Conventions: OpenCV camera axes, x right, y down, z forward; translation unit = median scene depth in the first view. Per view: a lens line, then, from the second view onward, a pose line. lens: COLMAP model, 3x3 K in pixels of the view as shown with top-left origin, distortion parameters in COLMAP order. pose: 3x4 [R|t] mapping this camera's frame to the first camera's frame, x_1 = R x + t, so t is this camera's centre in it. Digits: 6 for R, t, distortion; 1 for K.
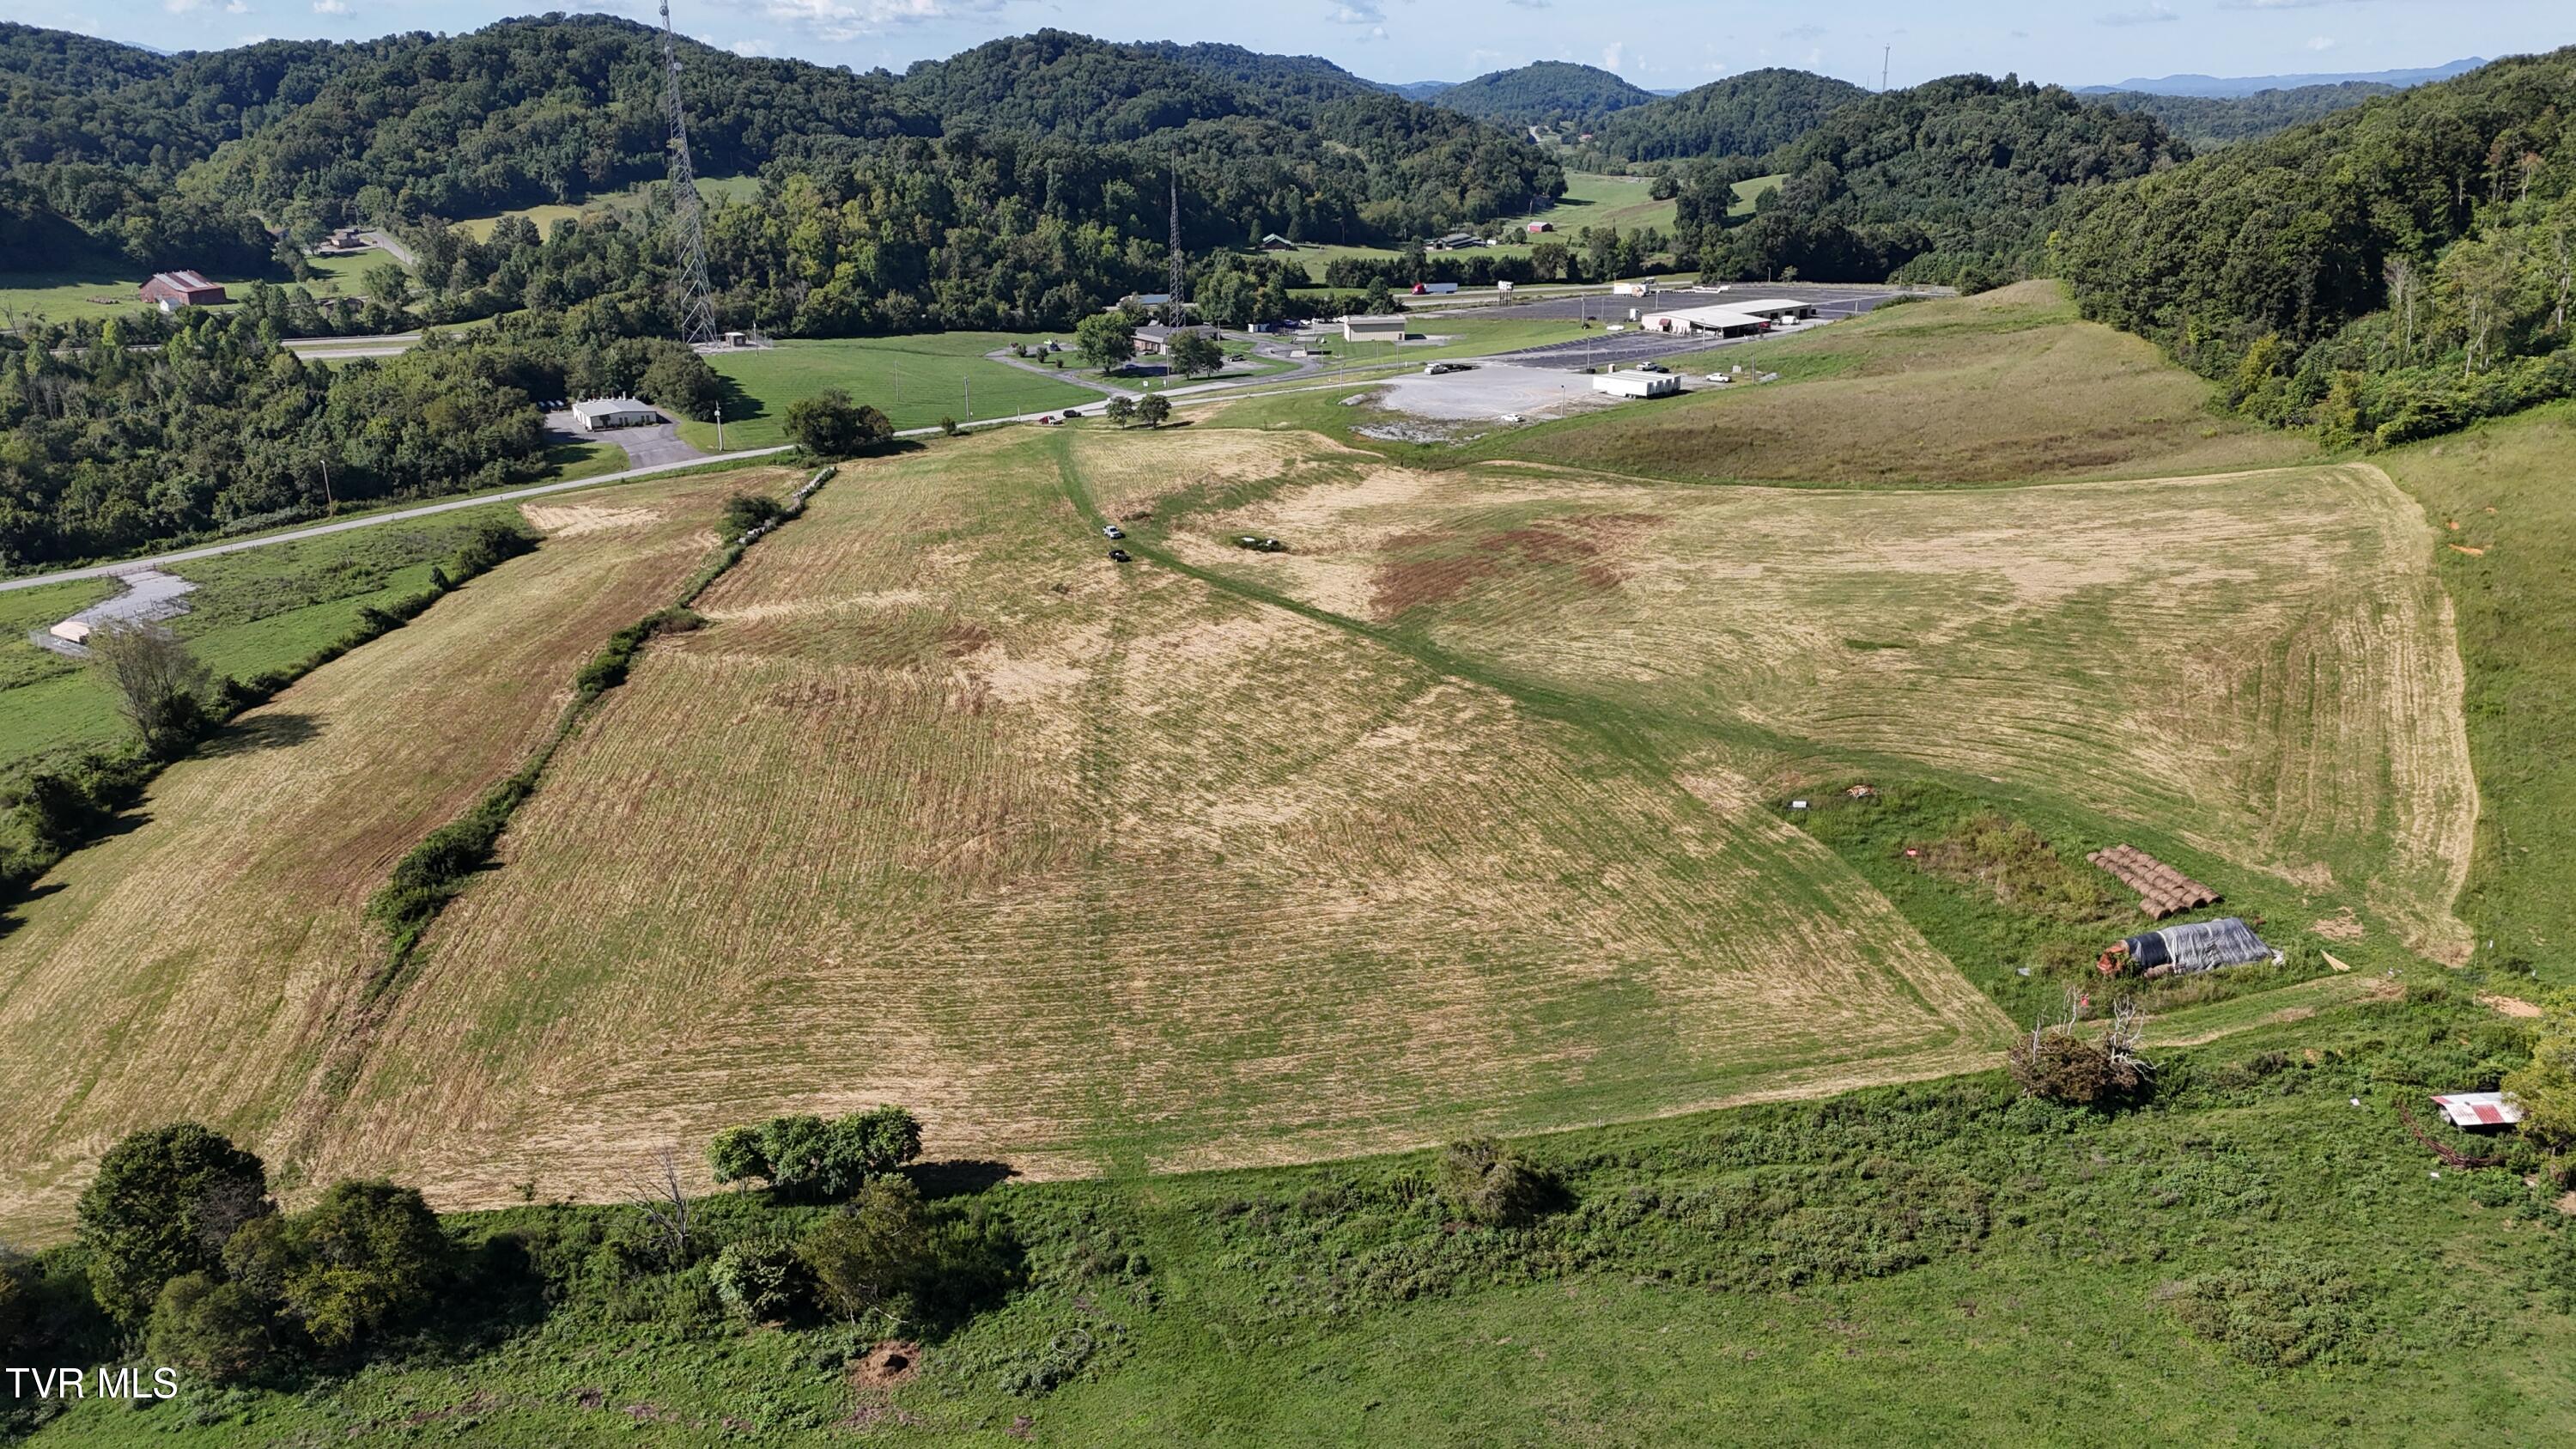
lens RADIAL K [[1891.6, 0, 1290.7], [0, 1891.6, 732.1], [0, 0, 1]] dist [0.069085, -0.060327]
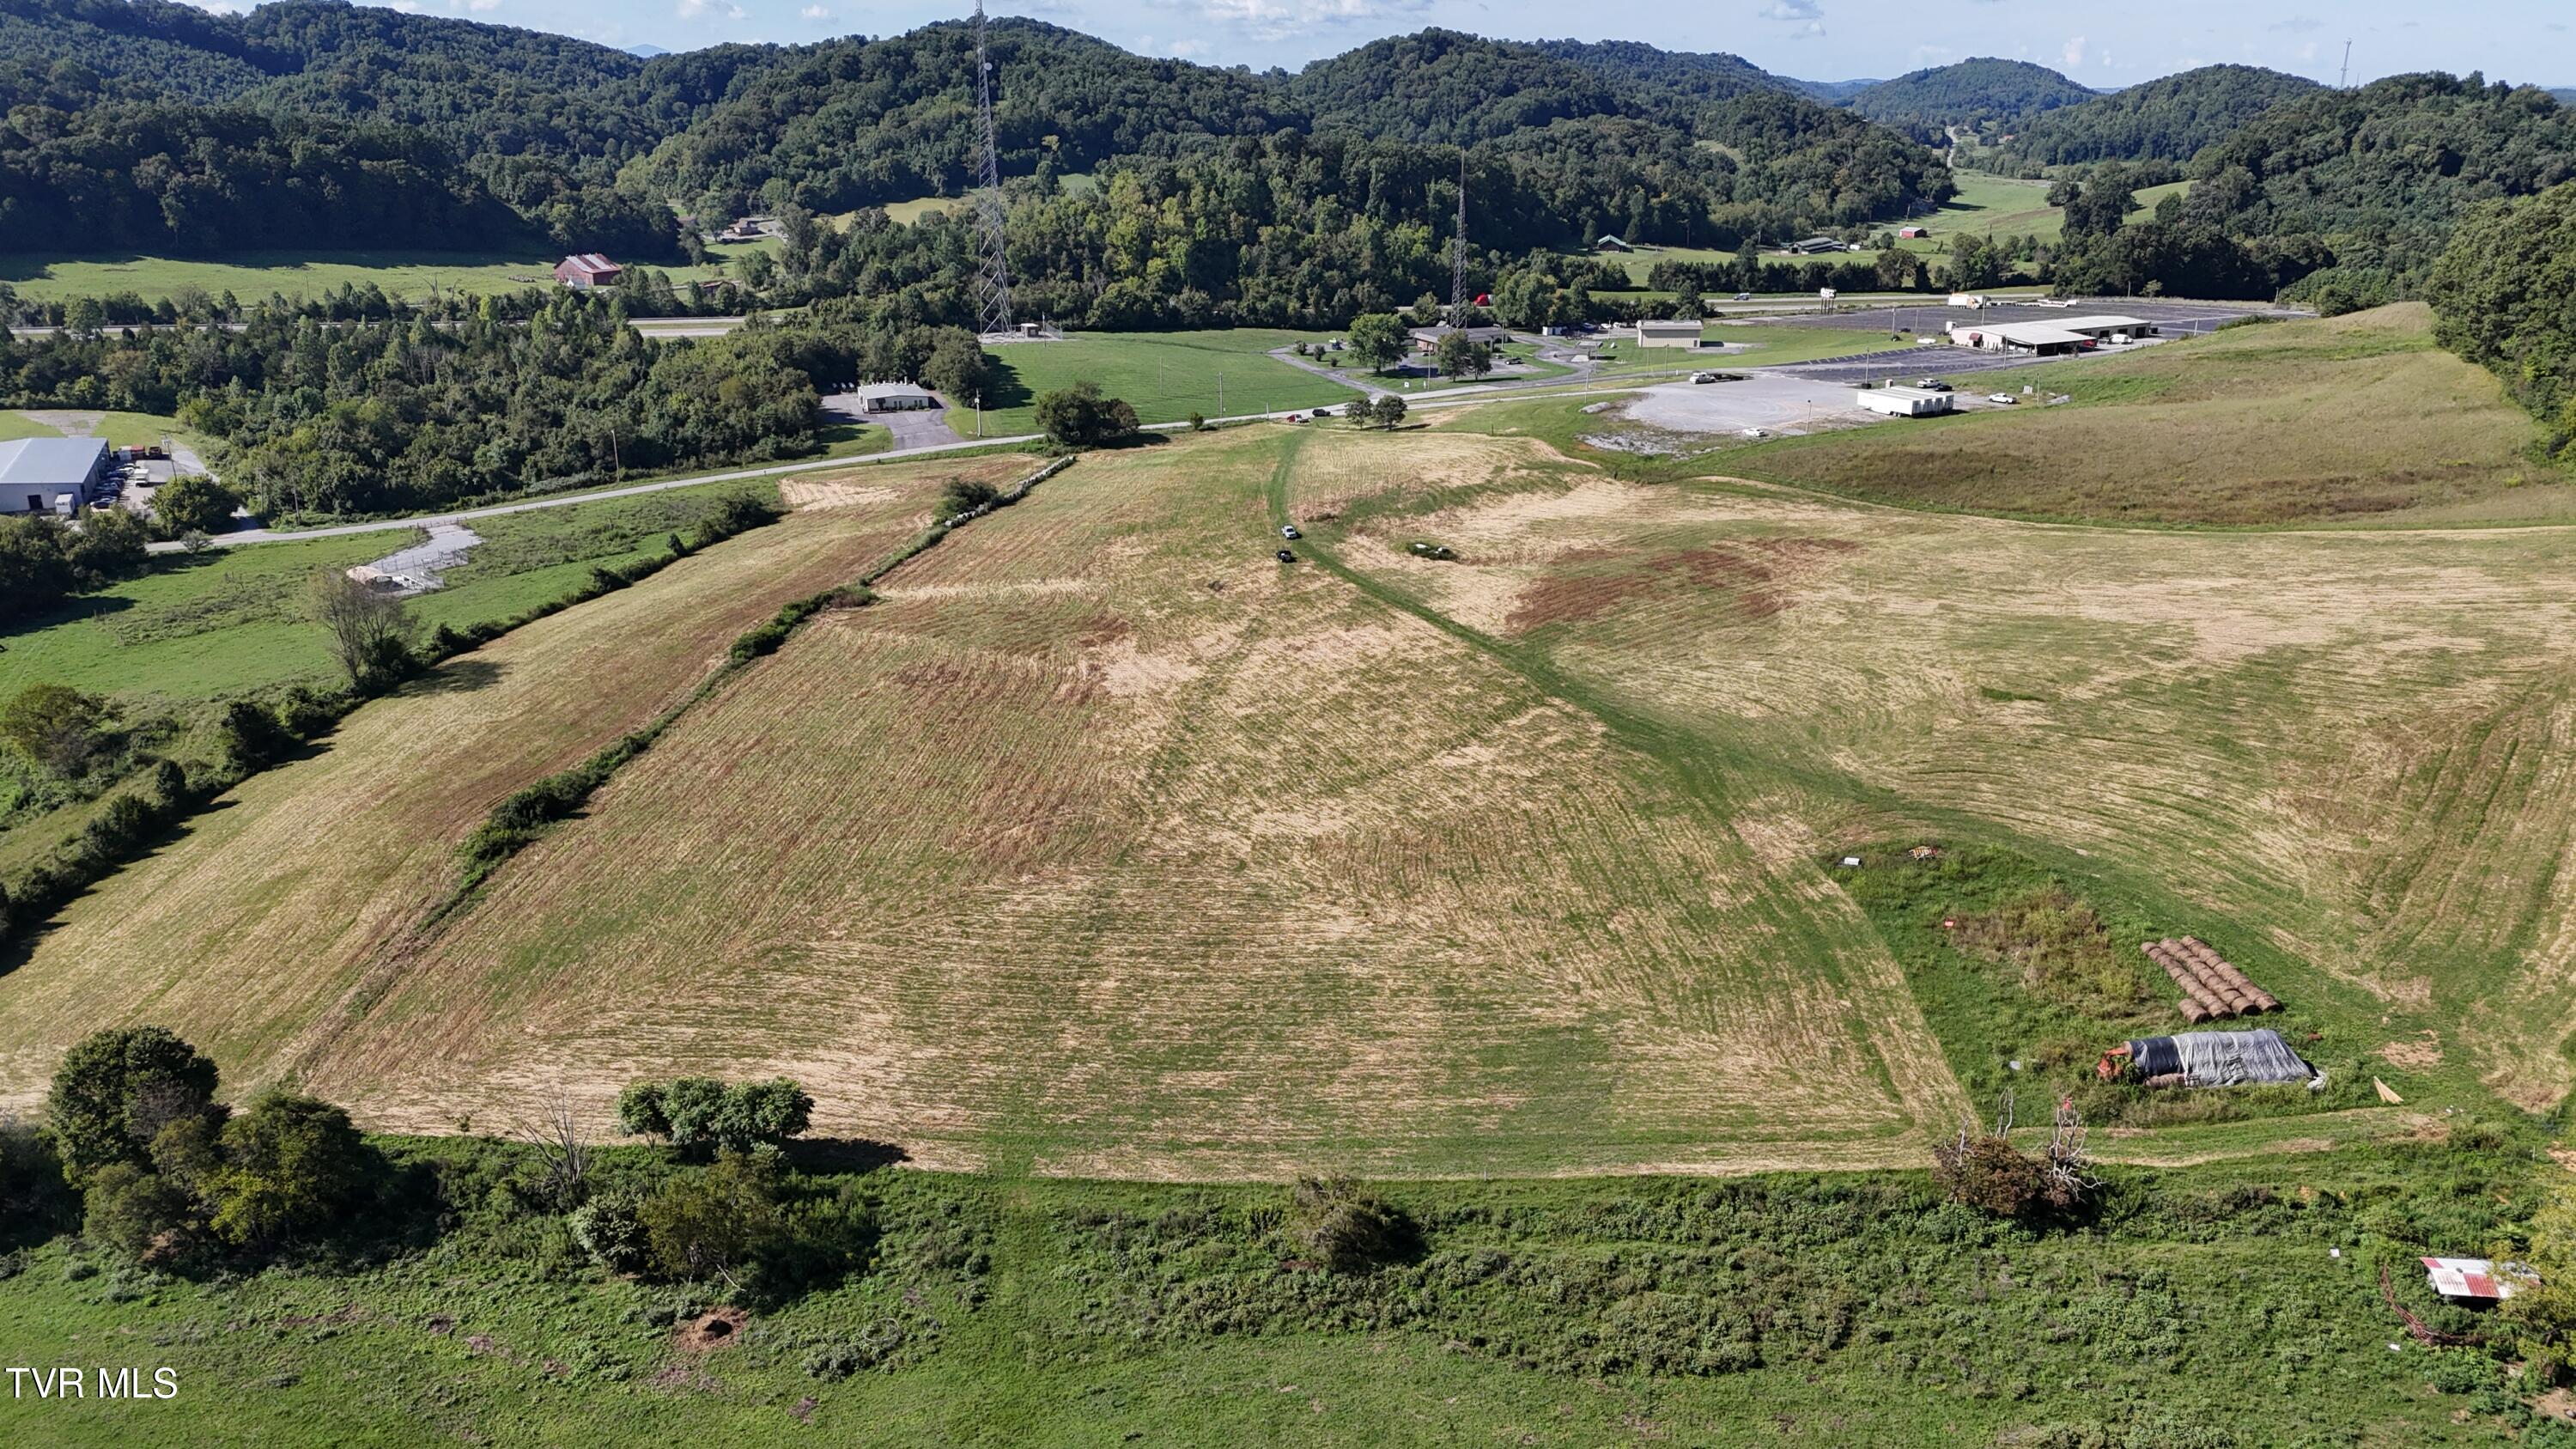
lens RADIAL K [[1891.6, 0, 1288.3], [0, 1891.6, 733.2], [0, 0, 1]] dist [0.069085, -0.060327]
pose [[0.977788, 0.070951, -0.197224, 0.103019], [-0.070723, 0.997462, 0.008204, -0.007321], [0.197306, 0.005926, 0.980324, 0.018914]]
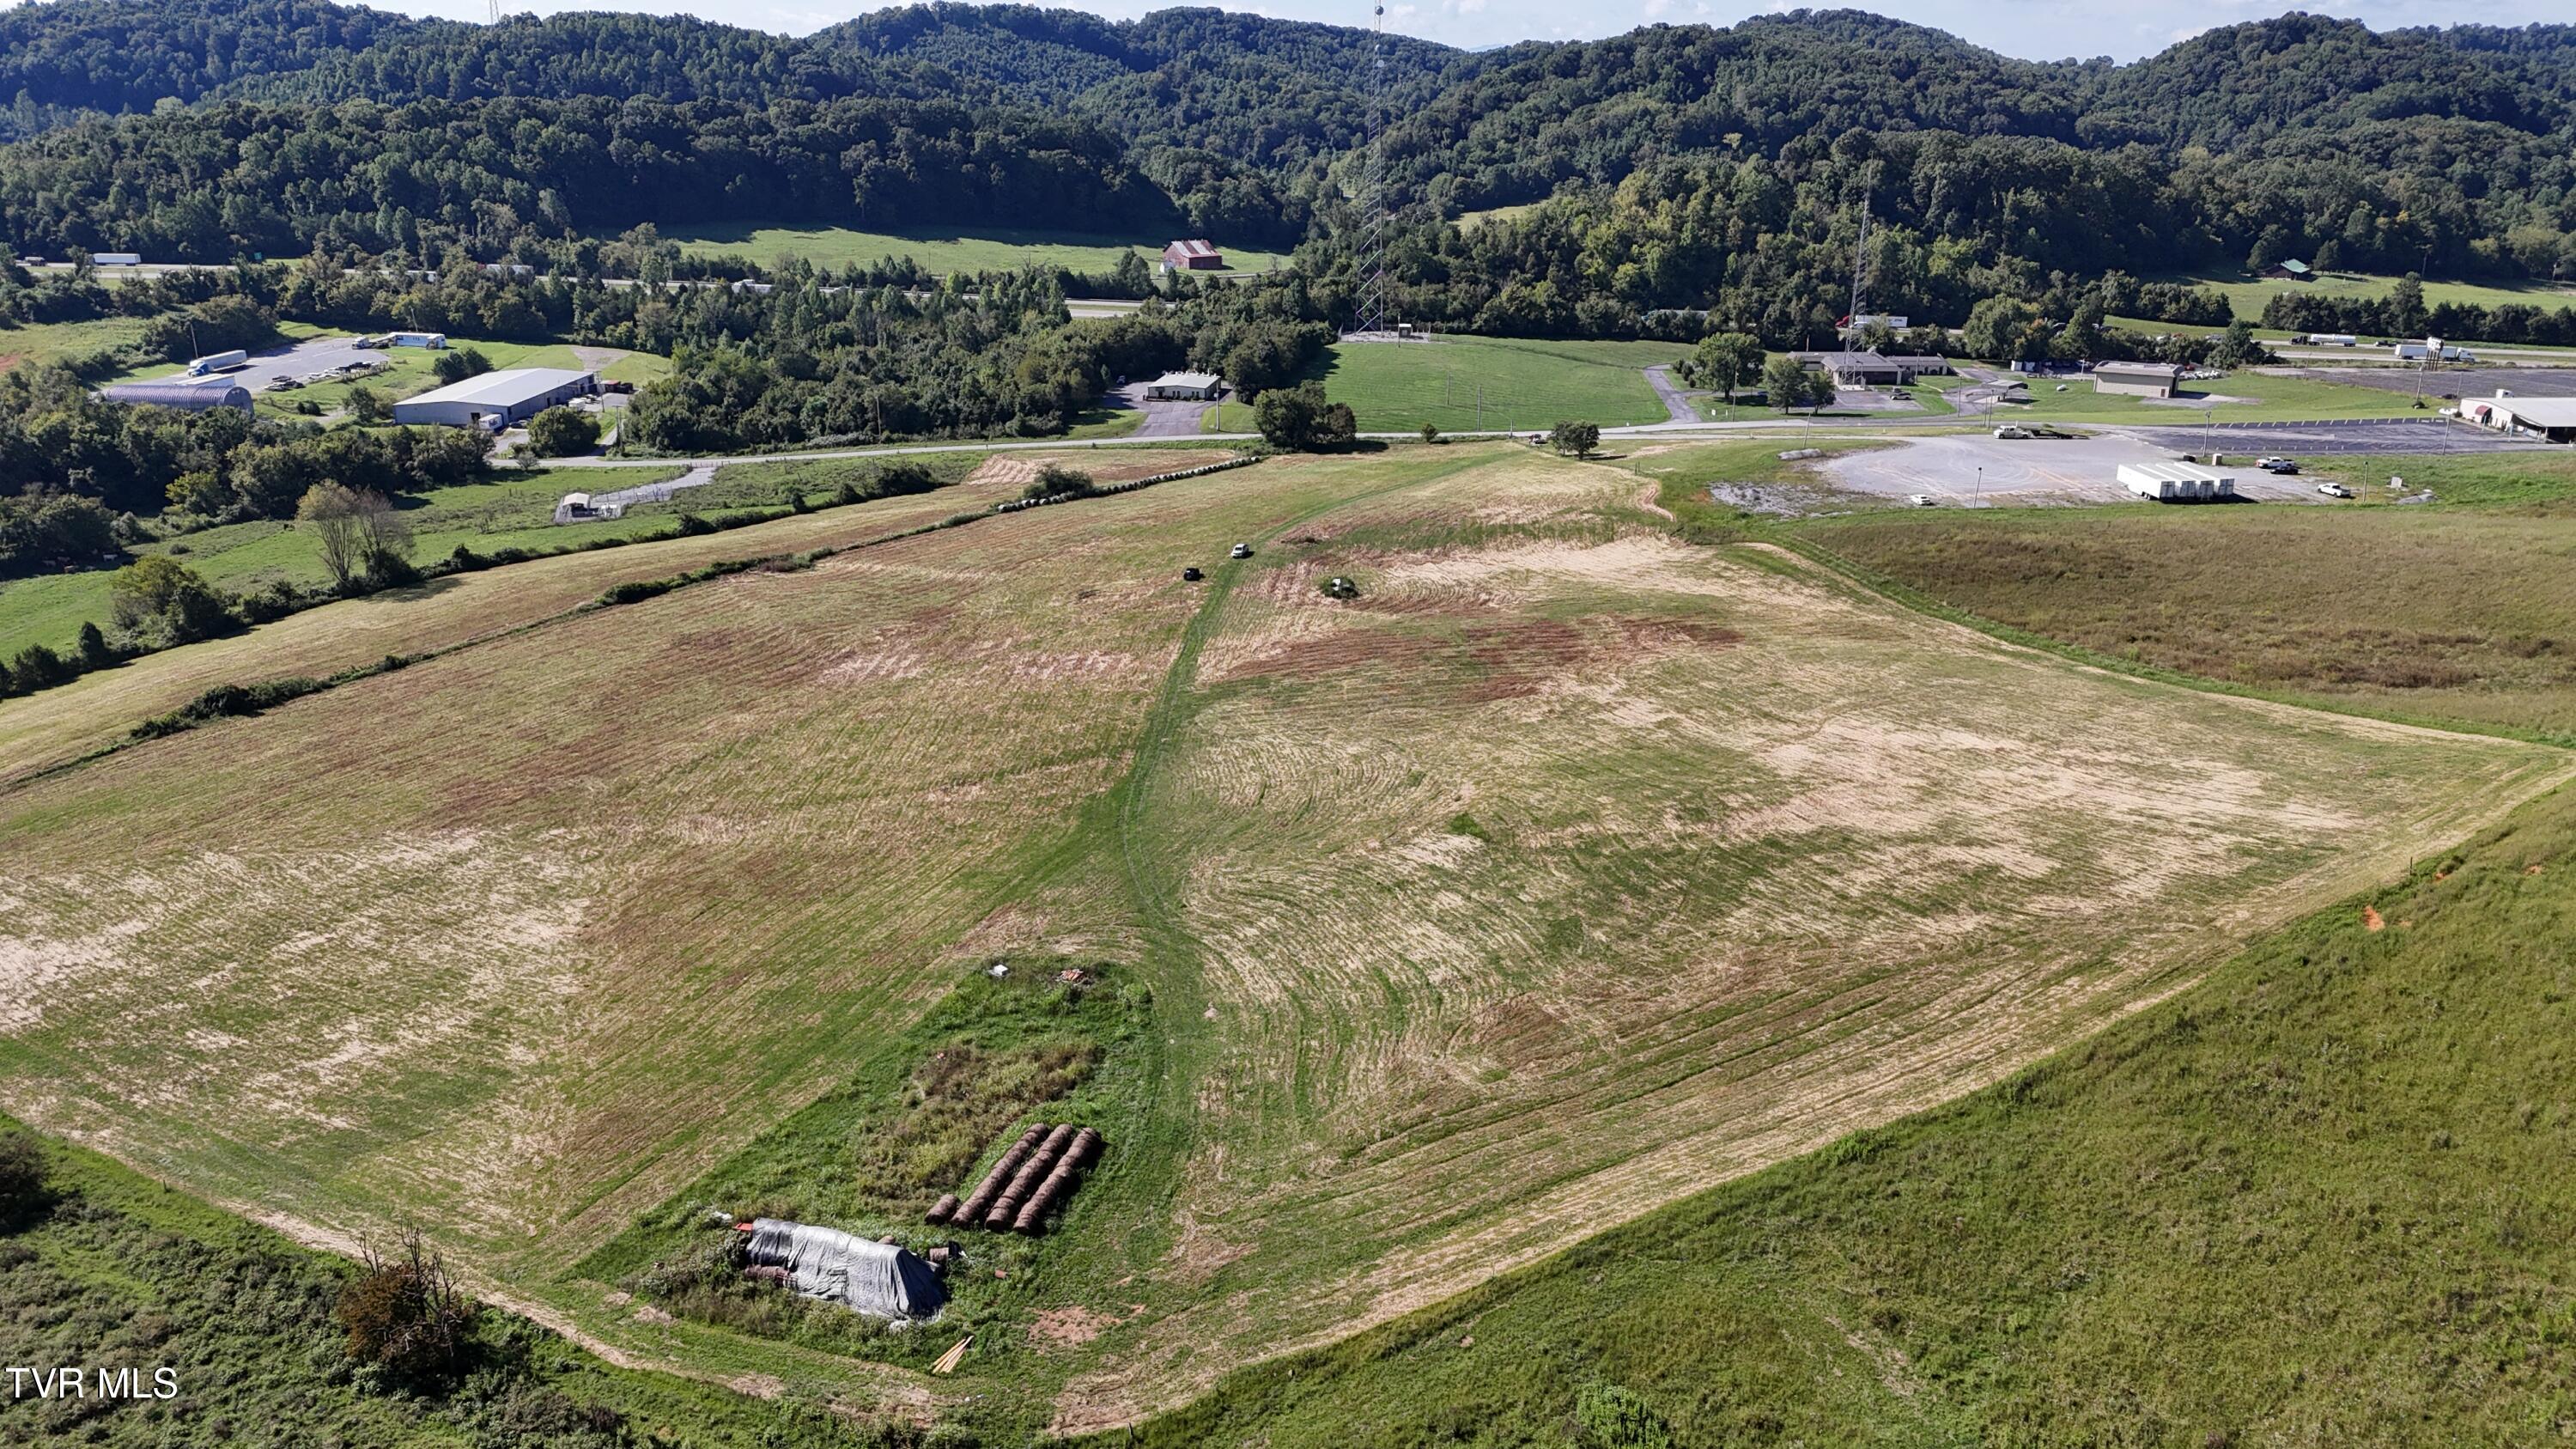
lens RADIAL K [[1891.6, 0, 1287.6], [0, 1891.6, 729.4], [0, 0, 1]] dist [0.069085, -0.060327]
pose [[0.776089, 0.211457, -0.594114, 0.481026], [-0.210269, 0.974964, 0.072335, -0.086316], [0.594536, 0.068785, 0.801122, 0.238677]]
